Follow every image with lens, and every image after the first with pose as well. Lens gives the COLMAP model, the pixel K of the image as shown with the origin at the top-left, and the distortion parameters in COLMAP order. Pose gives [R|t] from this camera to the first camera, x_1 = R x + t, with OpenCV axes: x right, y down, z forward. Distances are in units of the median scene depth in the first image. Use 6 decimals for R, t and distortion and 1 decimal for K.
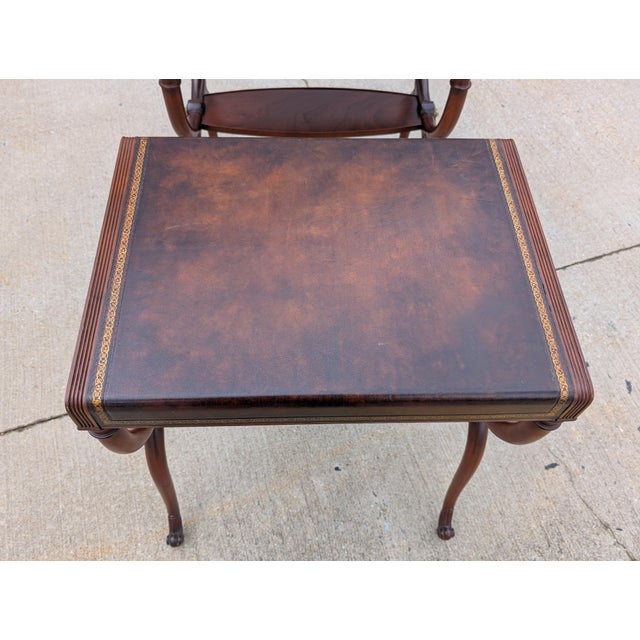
lens RADIAL K [[582.2, 0, 312.6], [0, 582.2, 312.3], [0, 0, 1]] dist [0.001931, -0.002940]
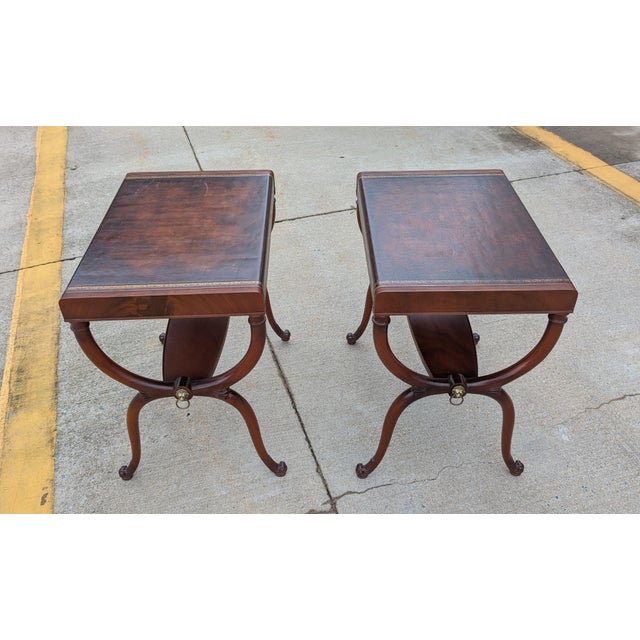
lens RADIAL K [[564.2, 0, 315.4], [0, 564.2, 263.7], [0, 0, 1]] dist [0.030387, -0.046993]
pose [[-0.011467, 0.557735, -0.829940, 1.050446], [-0.827643, 0.460478, 0.320885, -0.645518], [0.561138, 0.690573, 0.456325, 0.299941]]
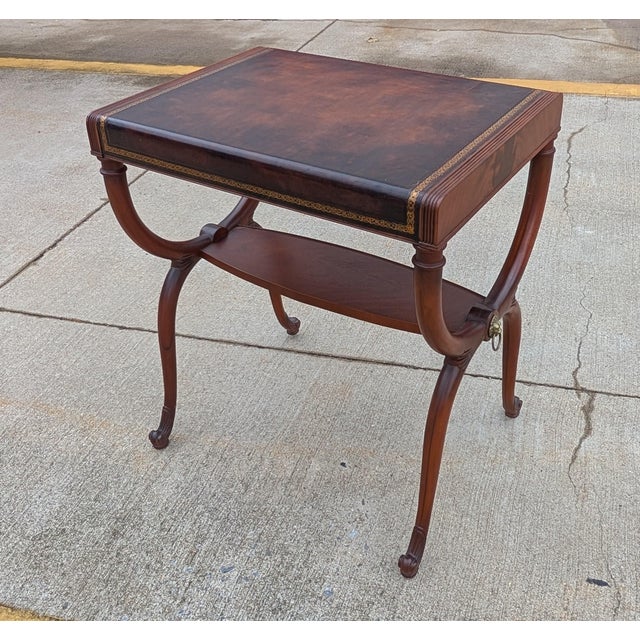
lens RADIAL K [[746.3, 0, 337.4], [0, 746.3, 279.9], [0, 0, 1]] dist [0.006805, 0.000000]
pose [[0.821086, 0.255736, -0.510311, 0.559443], [-0.445569, 0.845950, -0.292979, 0.387333], [0.356772, 0.467940, 0.808545, -0.020310]]
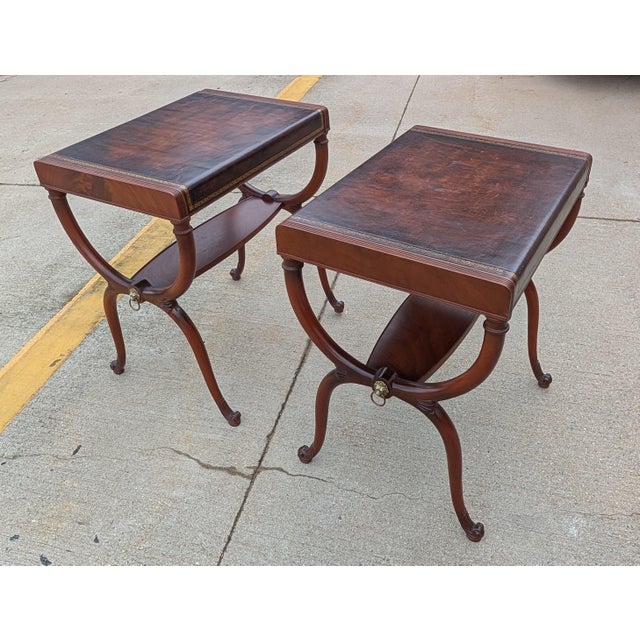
lens RADIAL K [[582.2, 0, 356.4], [0, 582.2, 290.5], [0, 0, 1]] dist [0.001931, -0.002940]
pose [[-0.508977, 0.484634, -0.711388, 0.851504], [-0.711489, 0.228298, 0.664577, -1.029306], [0.484485, 0.844399, 0.228614, 0.795104]]
